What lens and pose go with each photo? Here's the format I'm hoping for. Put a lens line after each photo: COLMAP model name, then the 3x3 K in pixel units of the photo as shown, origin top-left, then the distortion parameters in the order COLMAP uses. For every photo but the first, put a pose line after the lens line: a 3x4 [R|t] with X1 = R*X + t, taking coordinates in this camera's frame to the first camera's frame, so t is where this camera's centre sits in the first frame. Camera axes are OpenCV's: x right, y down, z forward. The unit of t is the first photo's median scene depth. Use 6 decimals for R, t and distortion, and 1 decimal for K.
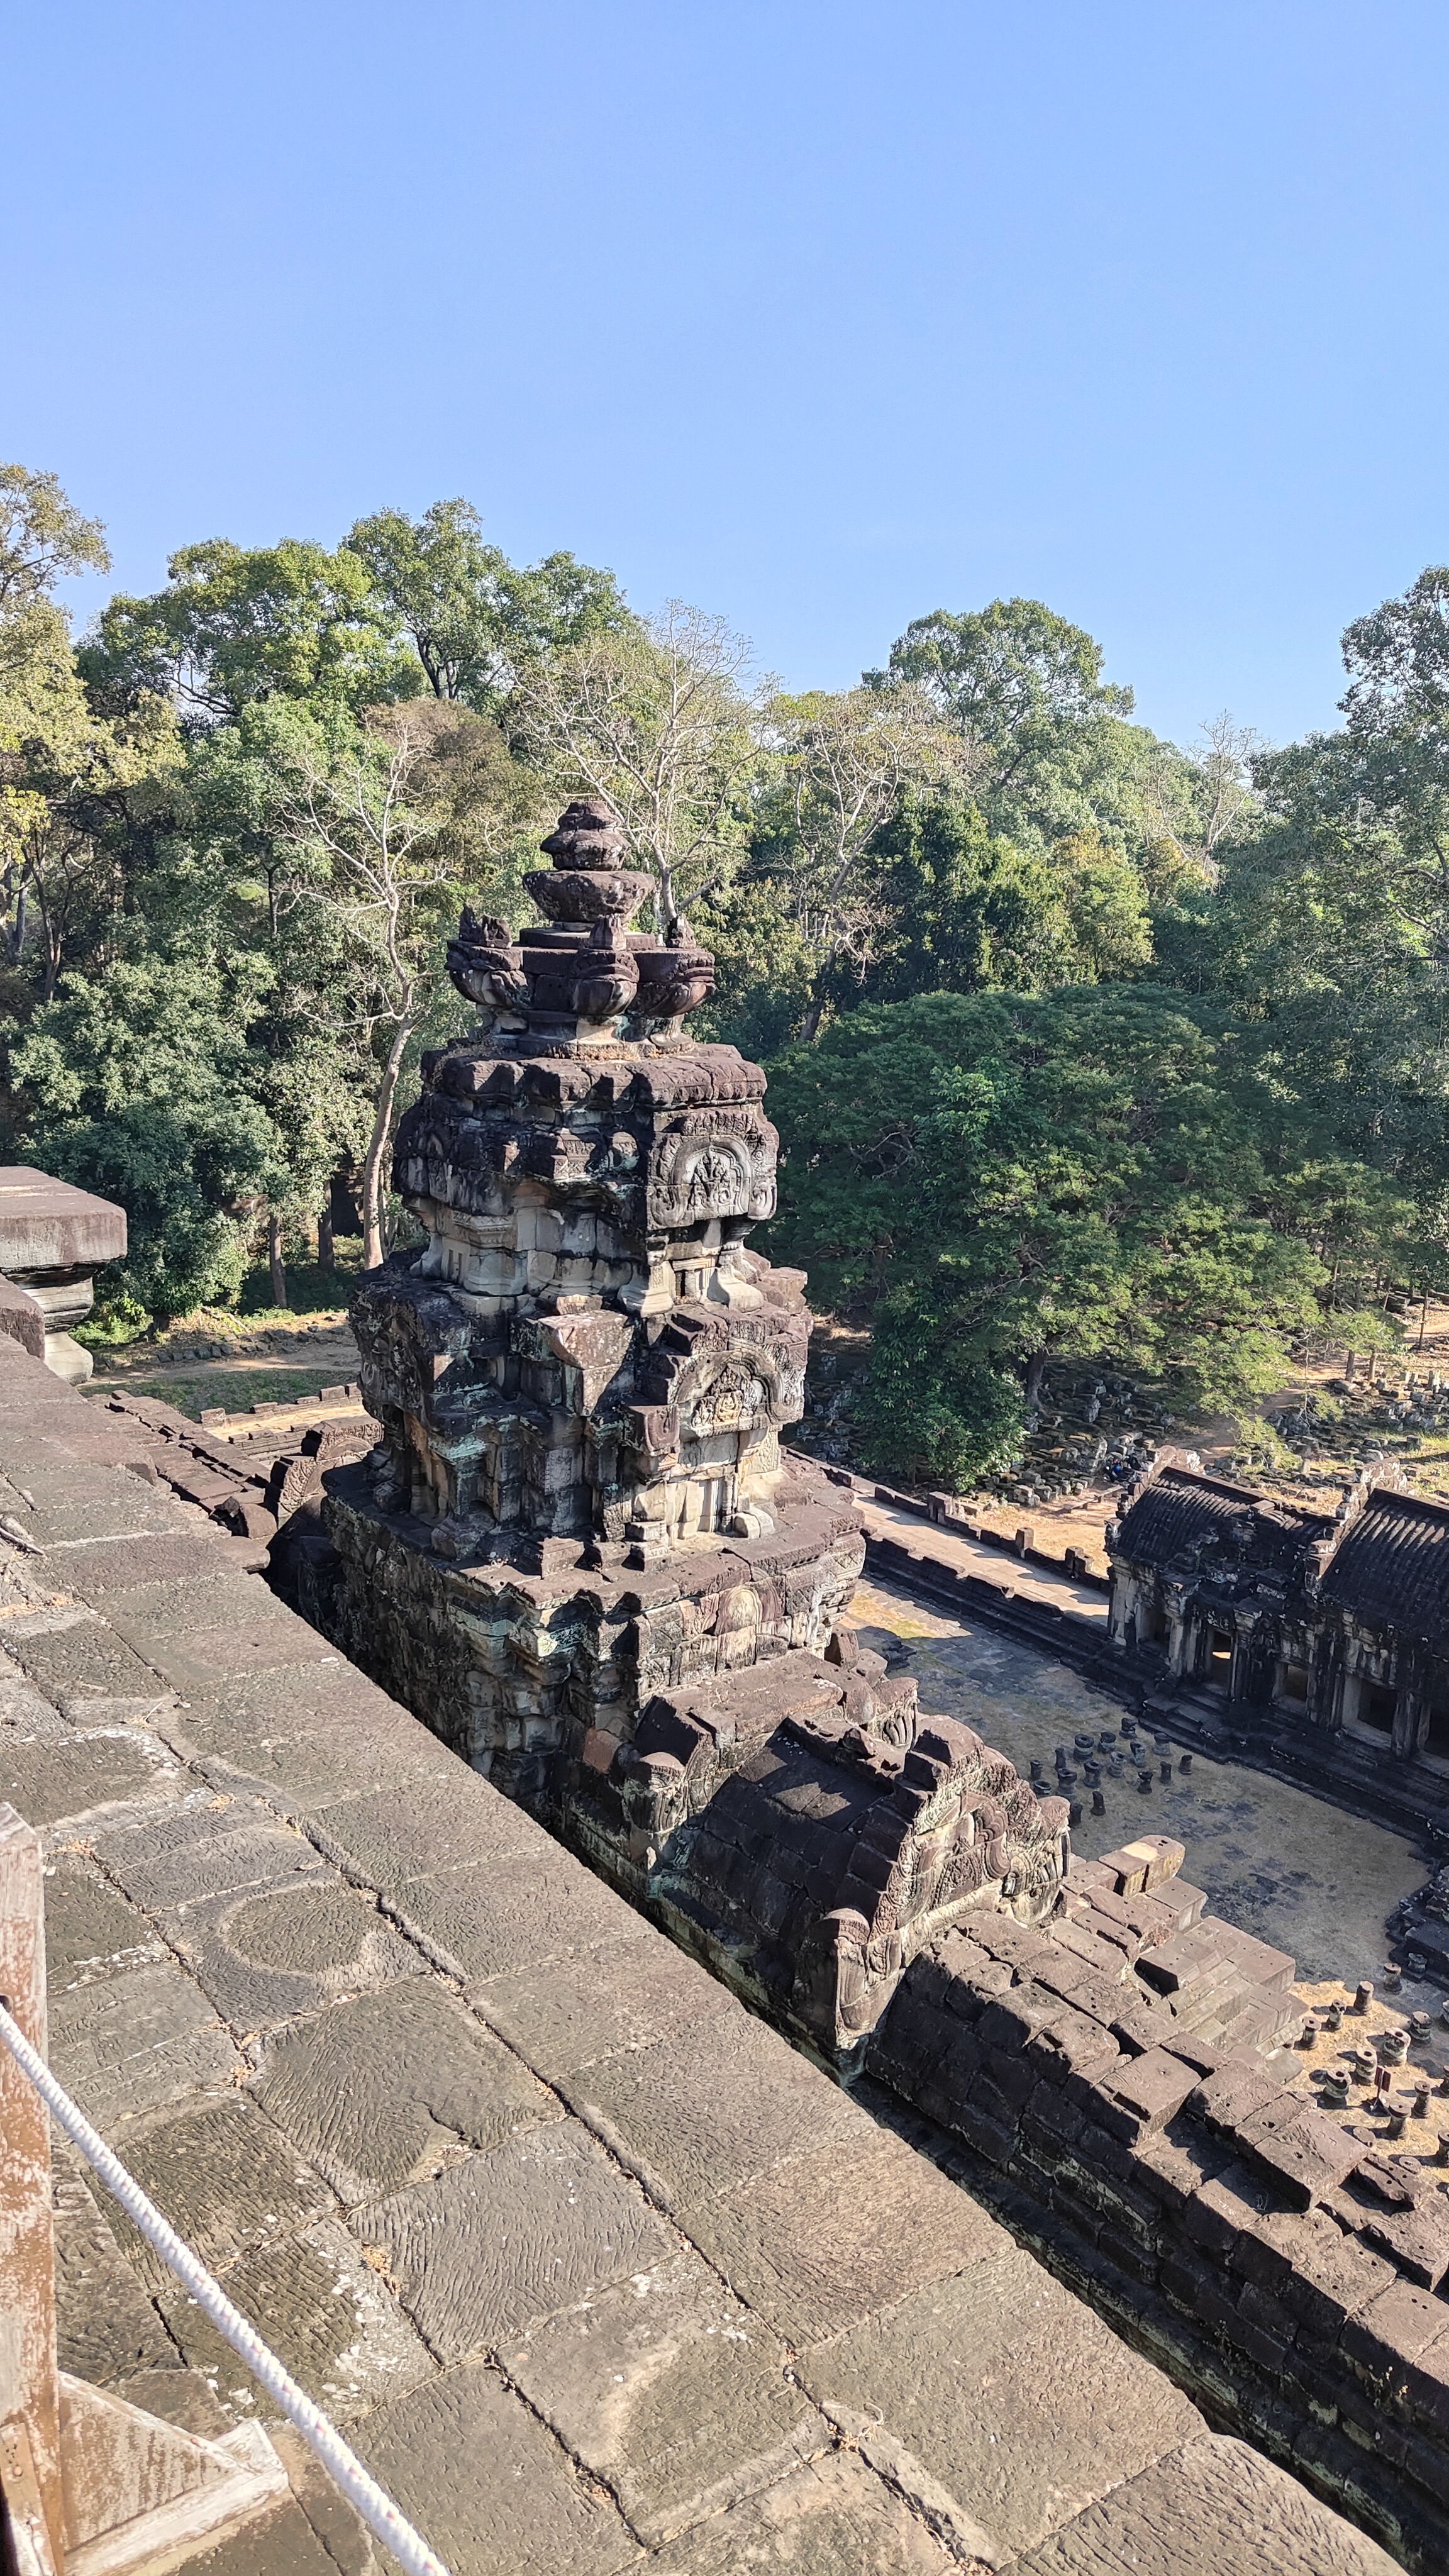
lens RADIAL K [[1823.8, 0, 723.9], [0, 1823.8, 1287.3], [0, 0, 1]] dist [-0.000769, -0.000058]
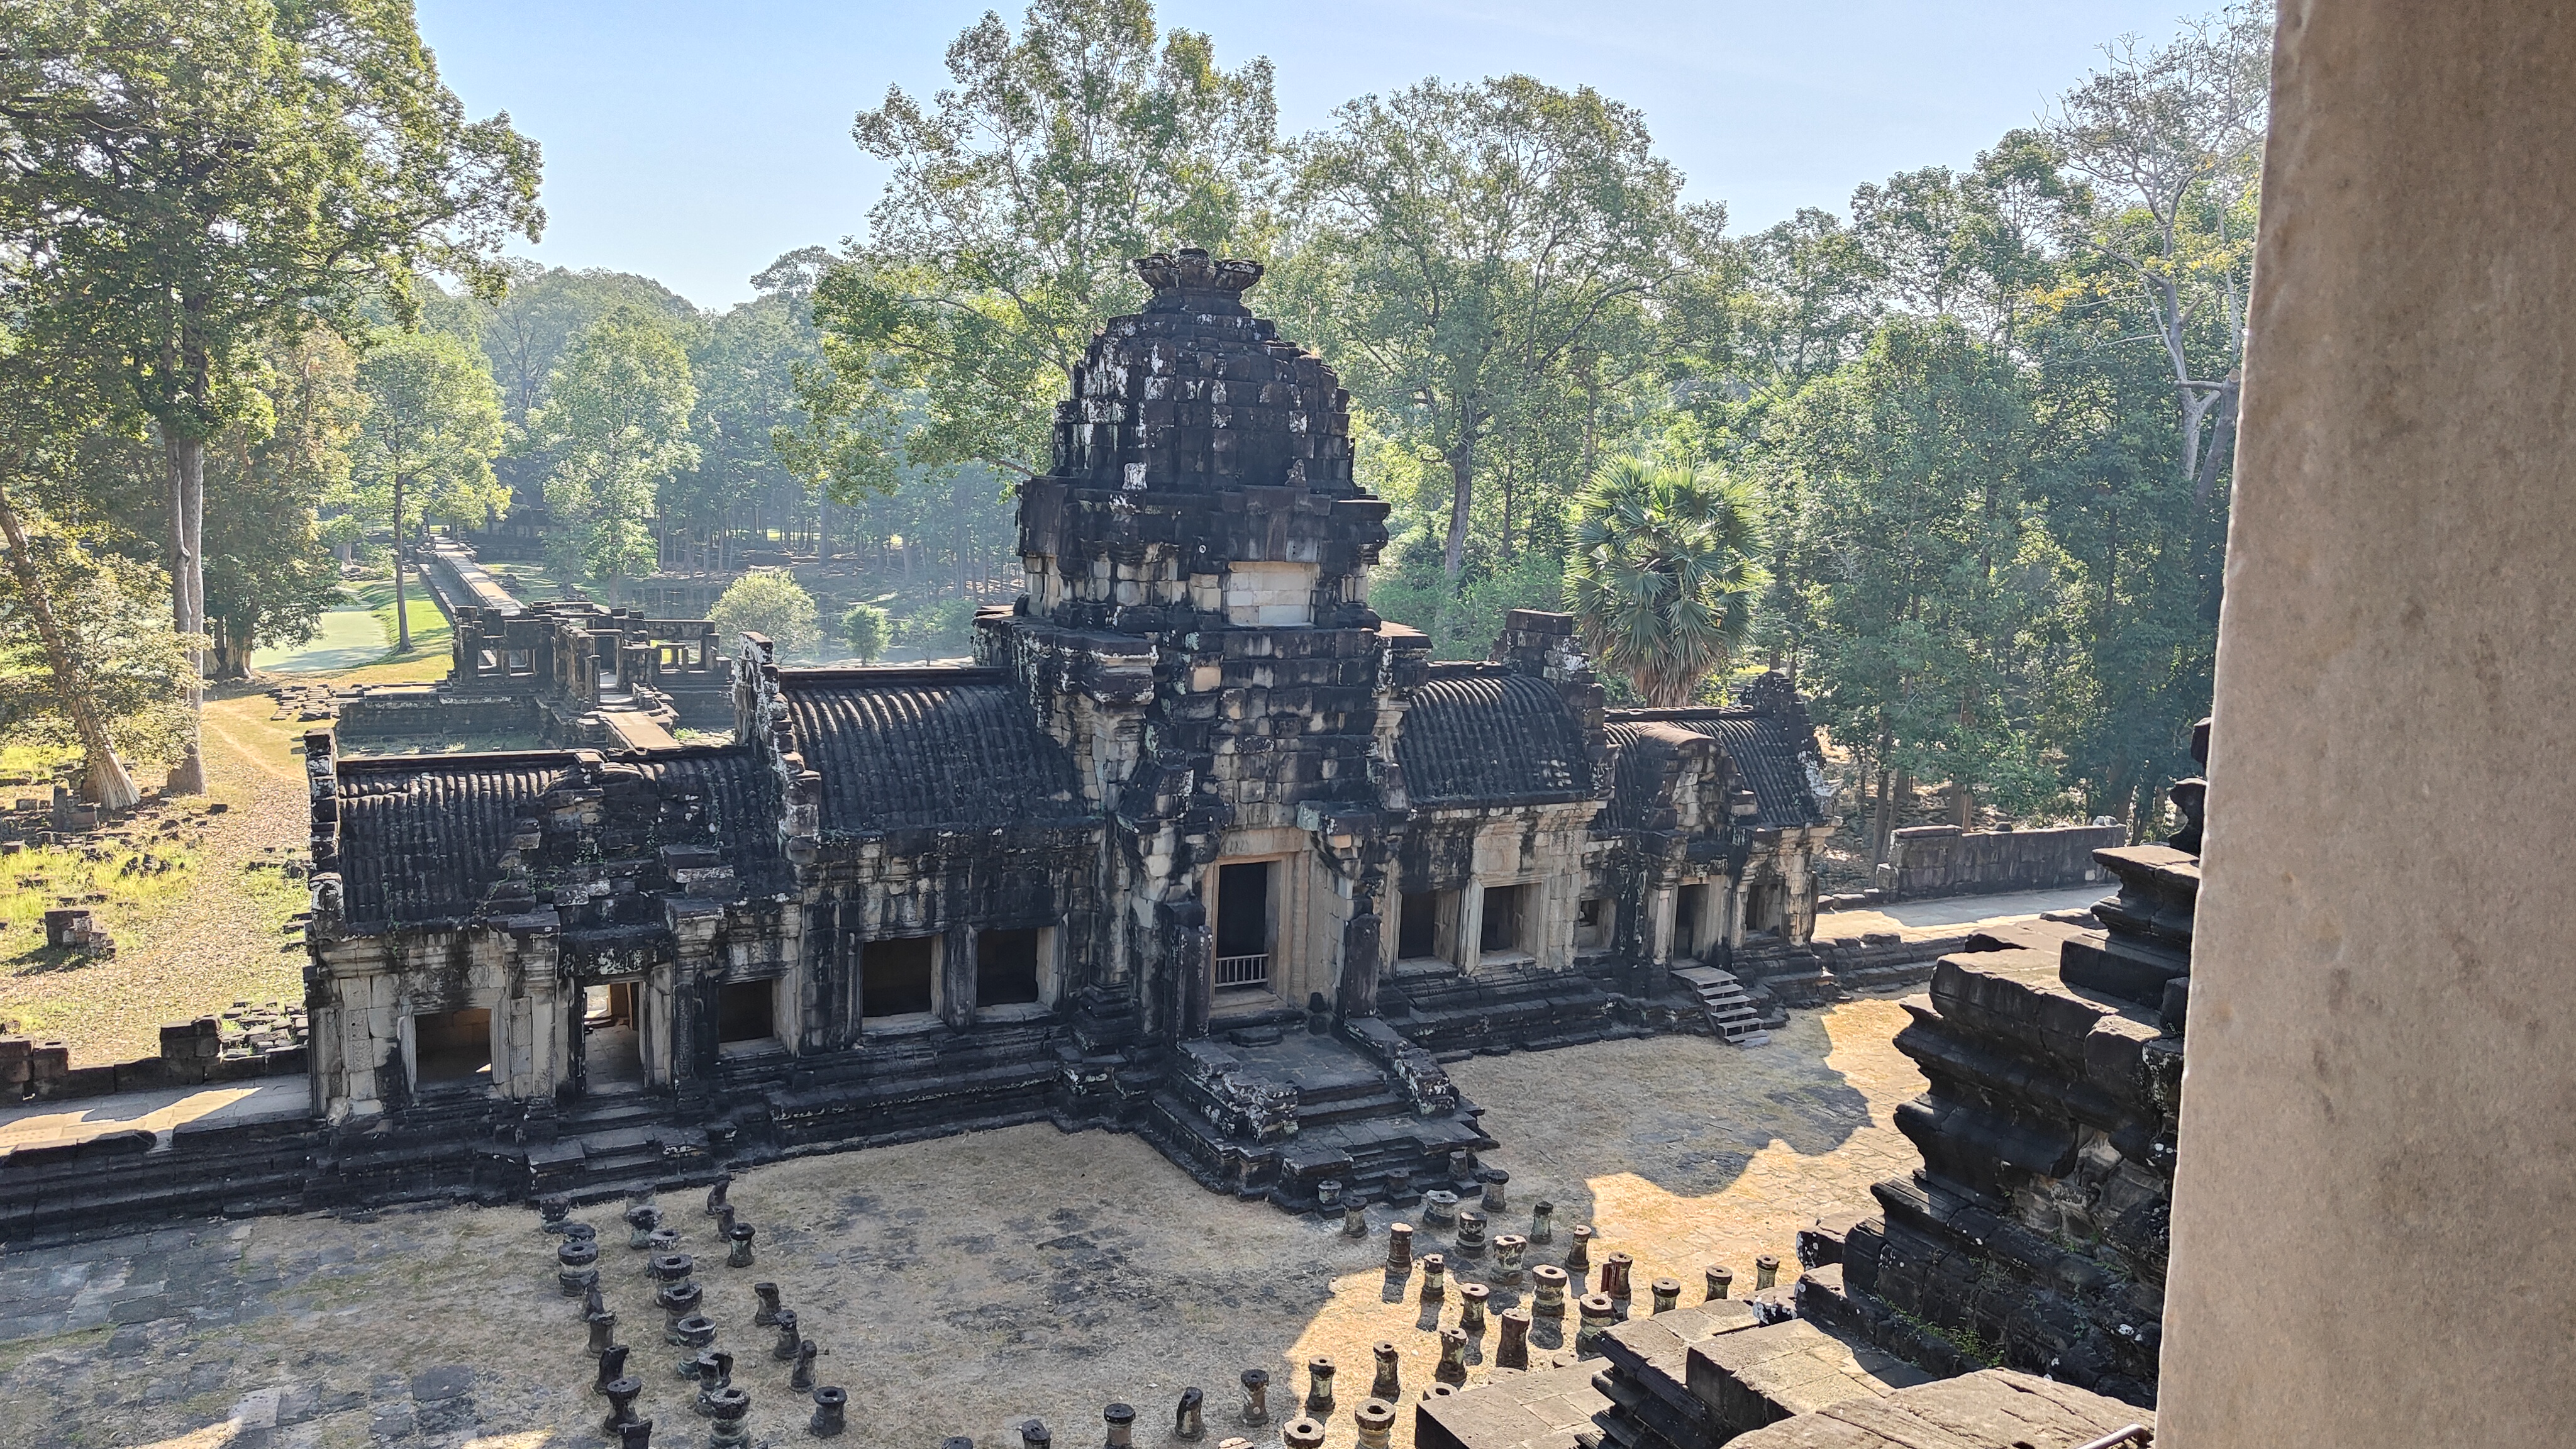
lens RADIAL K [[1823.8, 0, 1287.9], [0, 1823.8, 726.2], [0, 0, 1]] dist [-0.000769, -0.000058]
pose [[0.179881, -0.166575, 0.969482, -0.243681], [0.190603, 0.972782, 0.131777, 0.081217], [-0.965046, 0.161082, 0.206735, 0.714537]]
